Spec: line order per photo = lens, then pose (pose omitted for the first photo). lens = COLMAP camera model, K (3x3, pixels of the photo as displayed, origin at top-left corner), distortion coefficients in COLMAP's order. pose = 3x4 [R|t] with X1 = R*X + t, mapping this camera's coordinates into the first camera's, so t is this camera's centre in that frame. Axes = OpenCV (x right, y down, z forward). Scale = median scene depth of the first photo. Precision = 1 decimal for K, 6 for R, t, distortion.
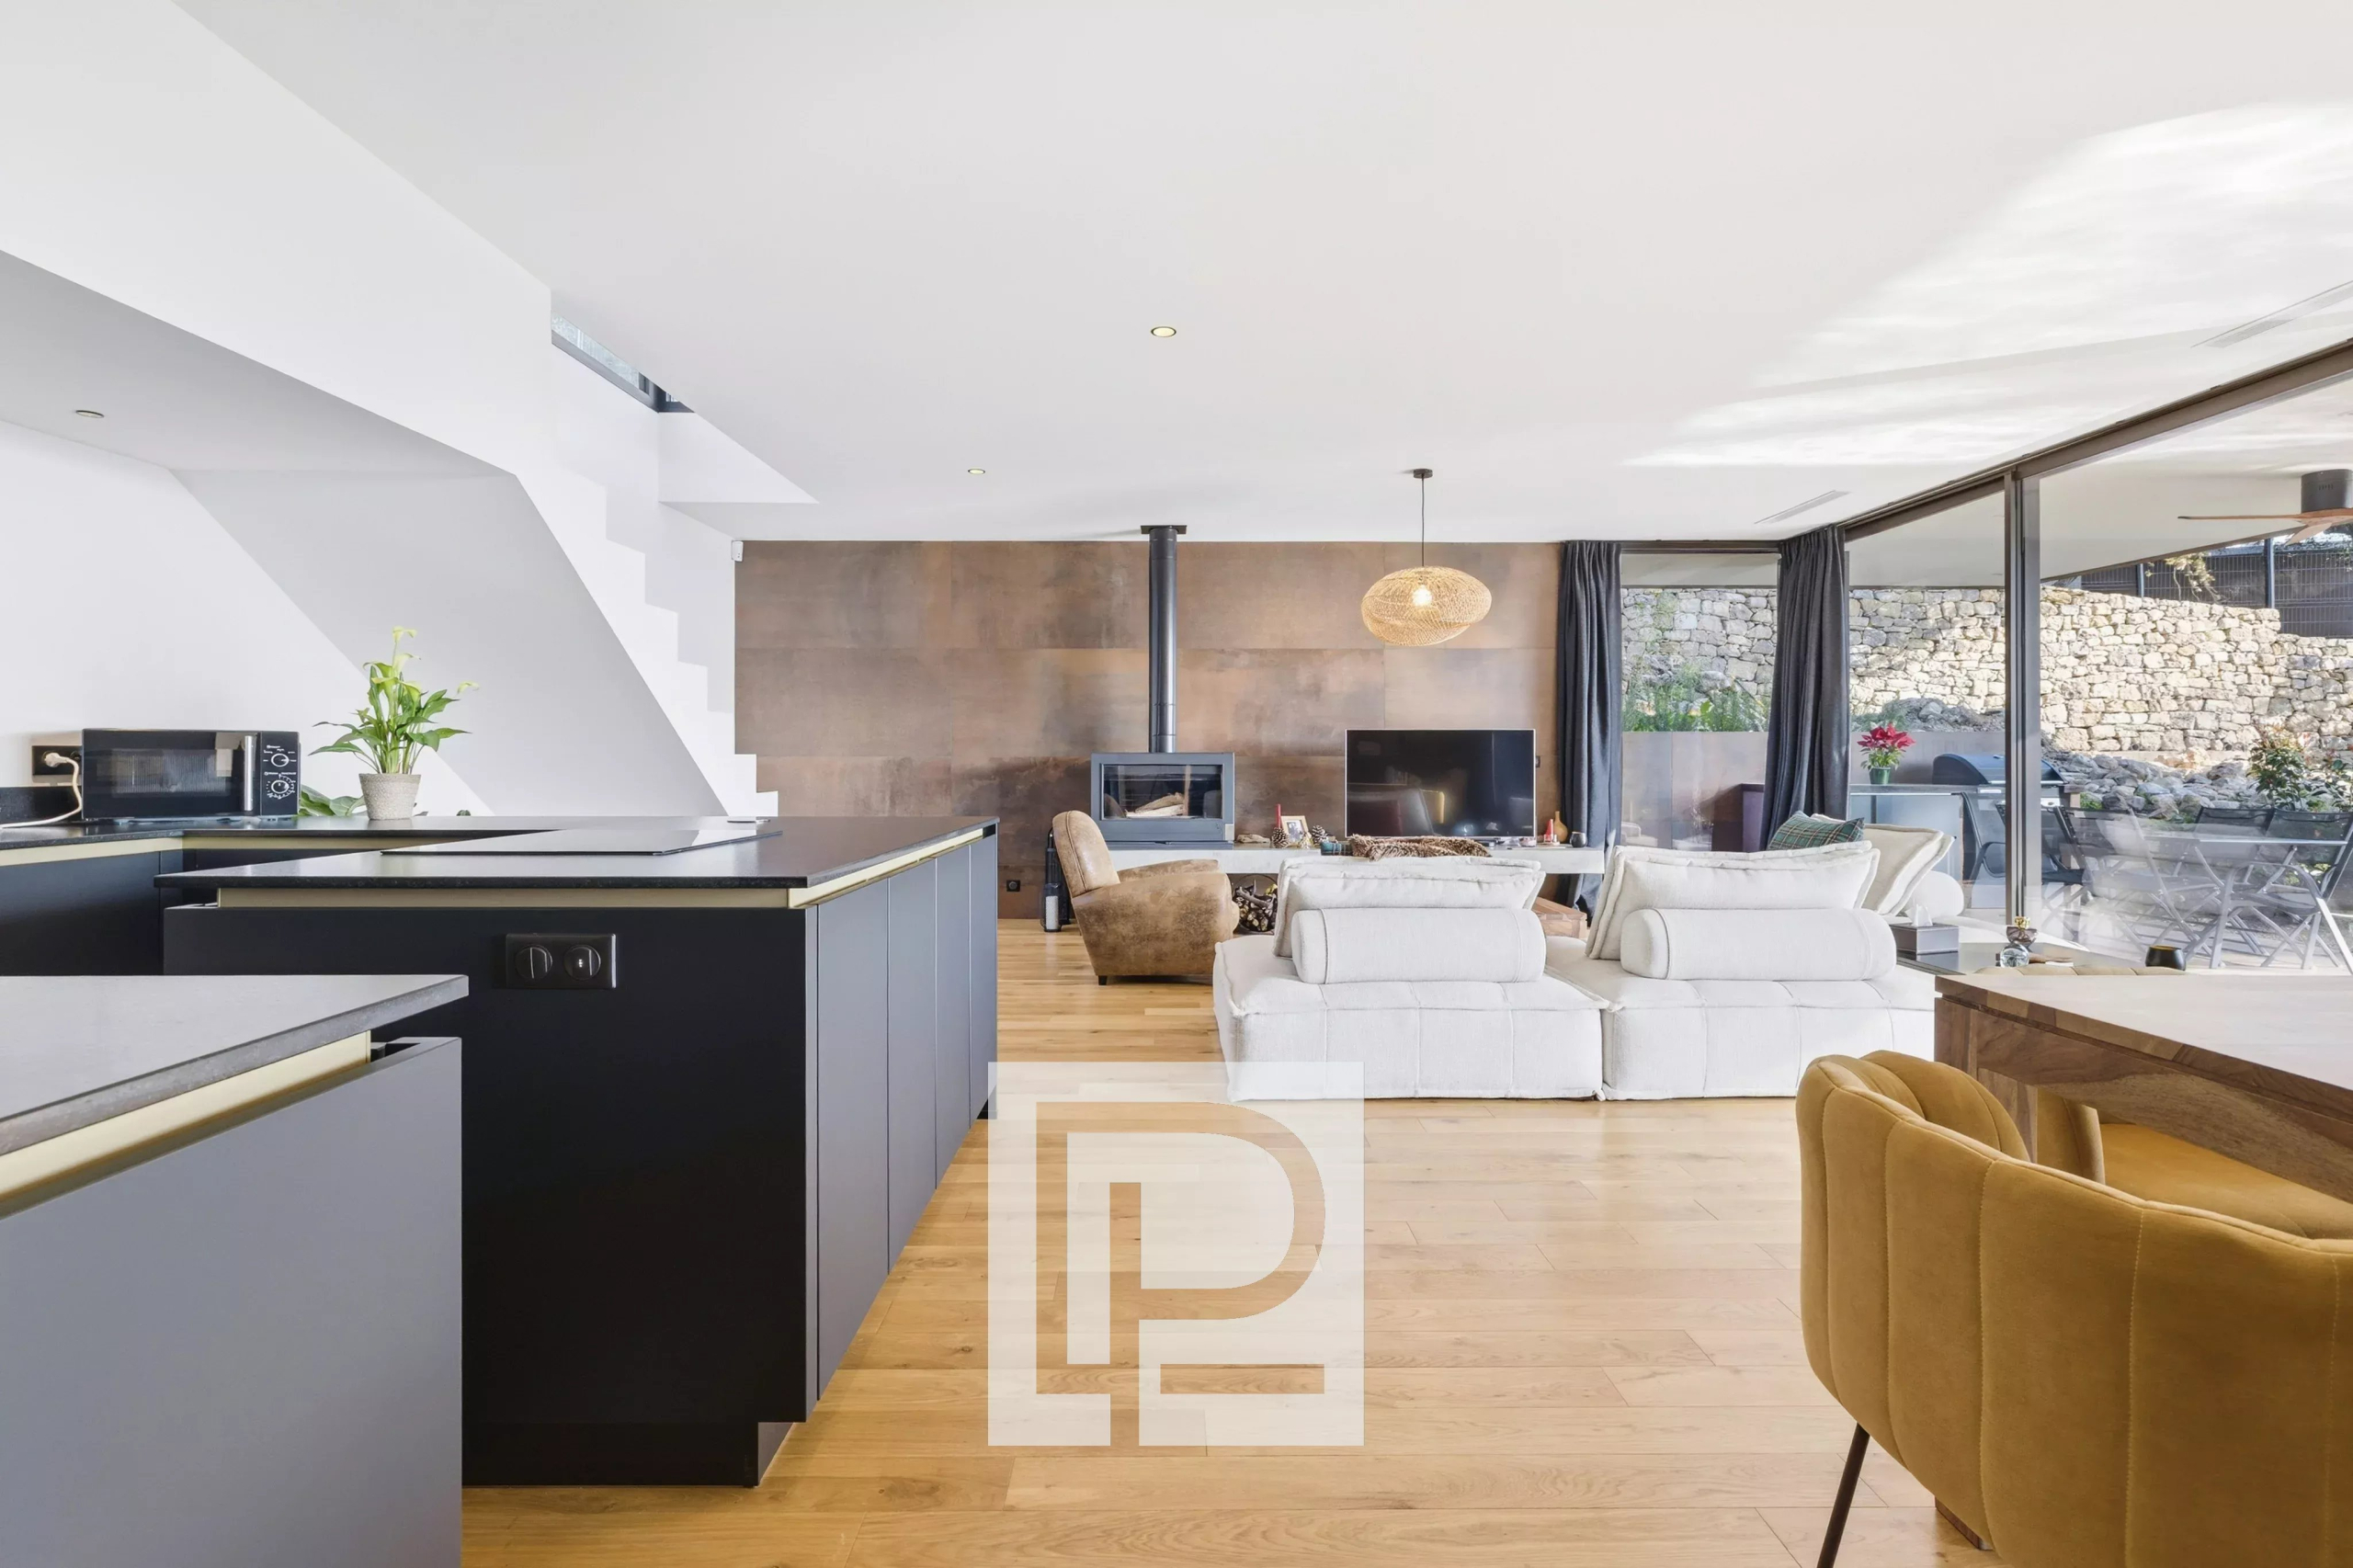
lens RADIAL K [[1042.4, 0, 1179.3], [0, 1042.4, 776.9], [0, 0, 1]] dist [-0.002130, 0.000389]
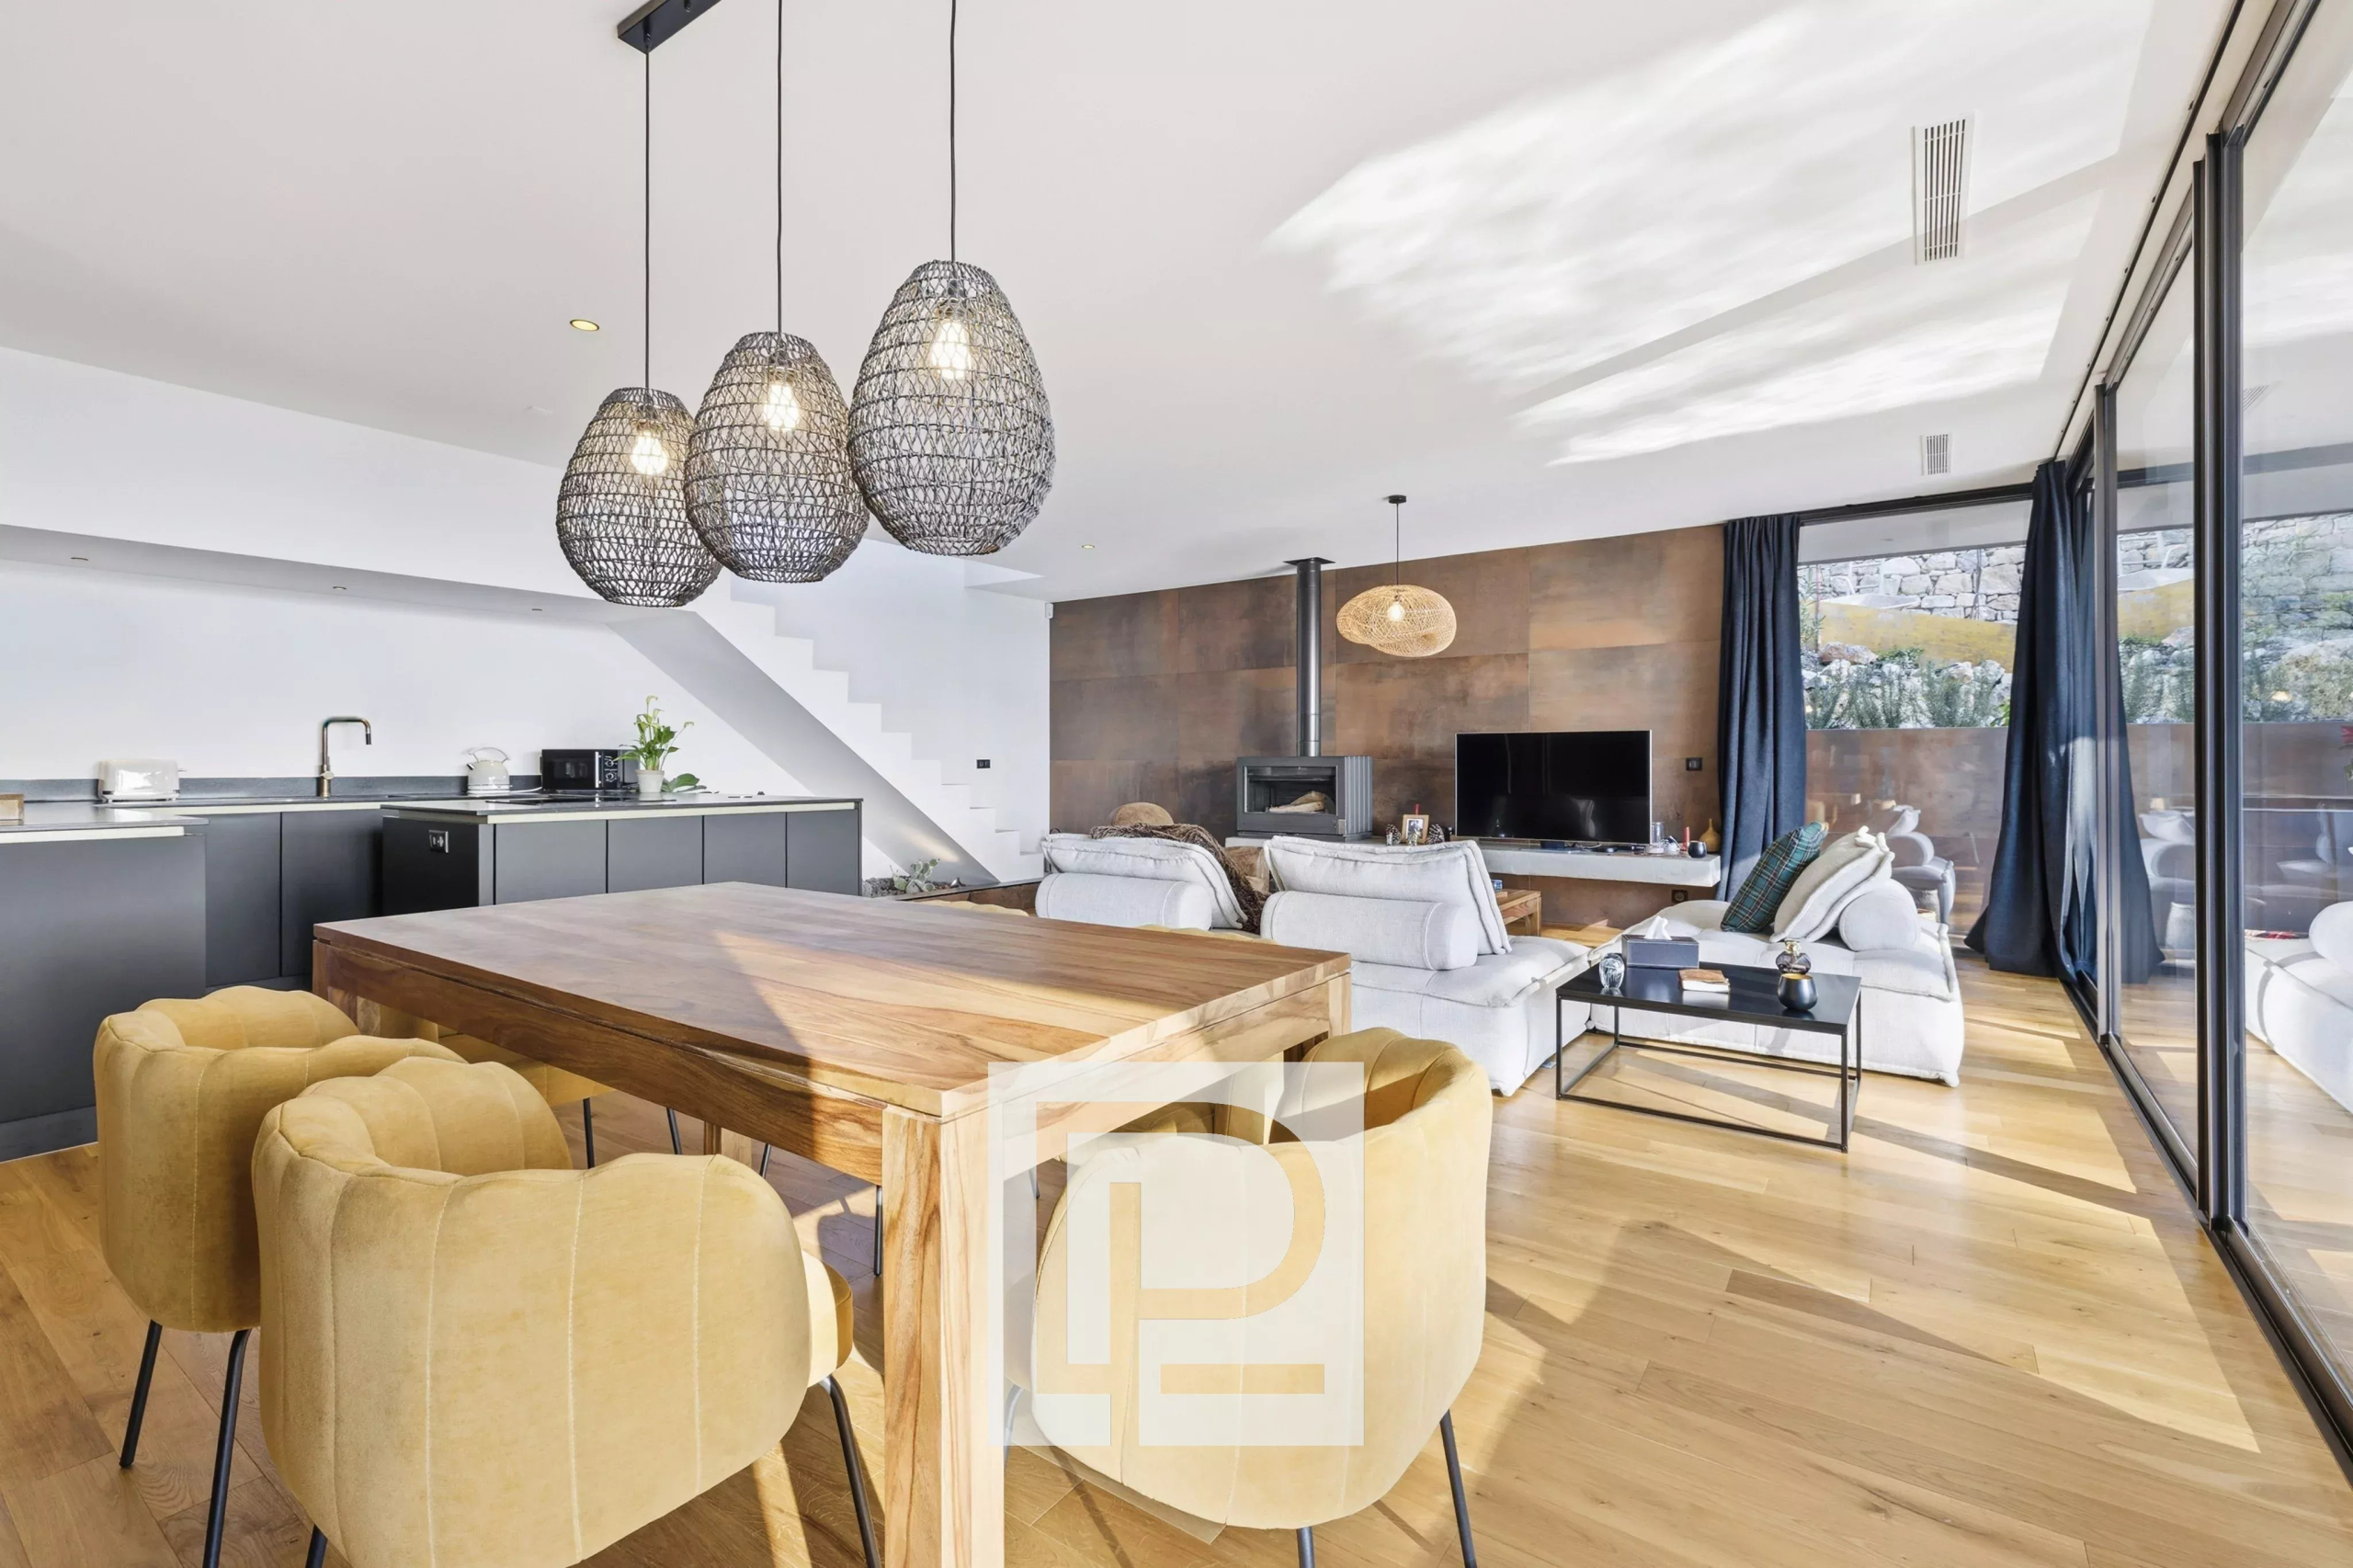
lens RADIAL K [[1042.4, 0, 1179.3], [0, 1042.4, 776.9], [0, 0, 1]] dist [-0.002130, 0.000389]
pose [[0.807414, 0.008855, -0.589919, 0.522851], [-0.010172, 0.999948, 0.001088, -0.000532], [0.589898, 0.005122, 0.807462, -0.008095]]
